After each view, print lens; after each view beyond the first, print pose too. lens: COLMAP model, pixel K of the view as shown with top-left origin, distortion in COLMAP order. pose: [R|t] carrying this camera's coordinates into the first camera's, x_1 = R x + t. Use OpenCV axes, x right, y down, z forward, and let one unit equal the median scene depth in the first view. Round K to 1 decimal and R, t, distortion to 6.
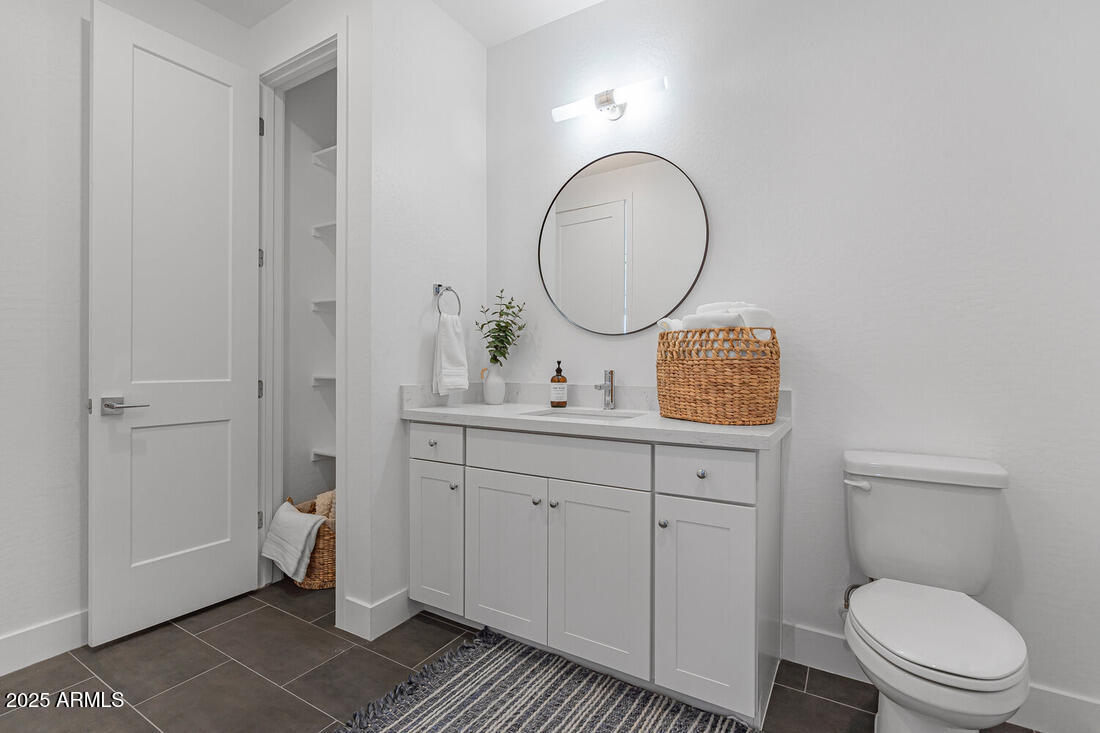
lens RADIAL K [[499.1, 0, 553.4], [0, 499.1, 370.3], [0, 0, 1]] dist [0.002081, 0.000706]
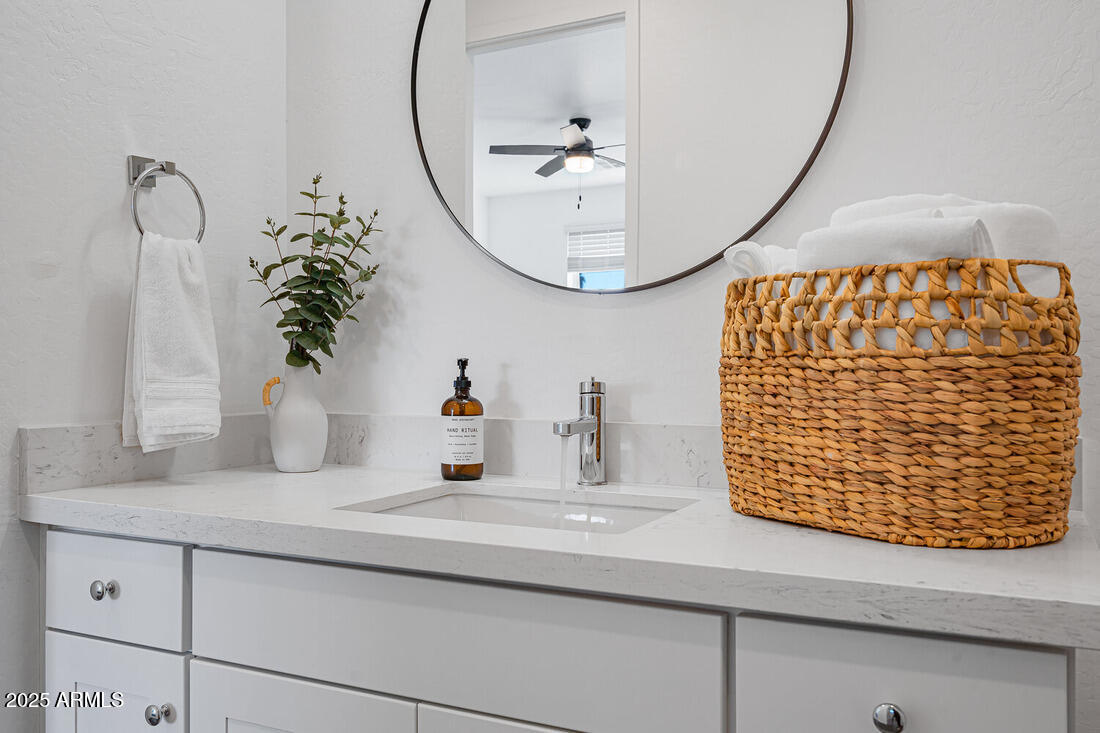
lens RADIAL K [[1047.0, 0, 501.8], [0, 1047.0, 369.4], [0, 0, 1]] dist [0.006783, 0.004832]
pose [[0.999631, -0.002080, 0.027098, 0.025554], [0.002313, 0.999960, -0.008597, -0.005268], [-0.027079, 0.008656, 0.999596, 0.245478]]
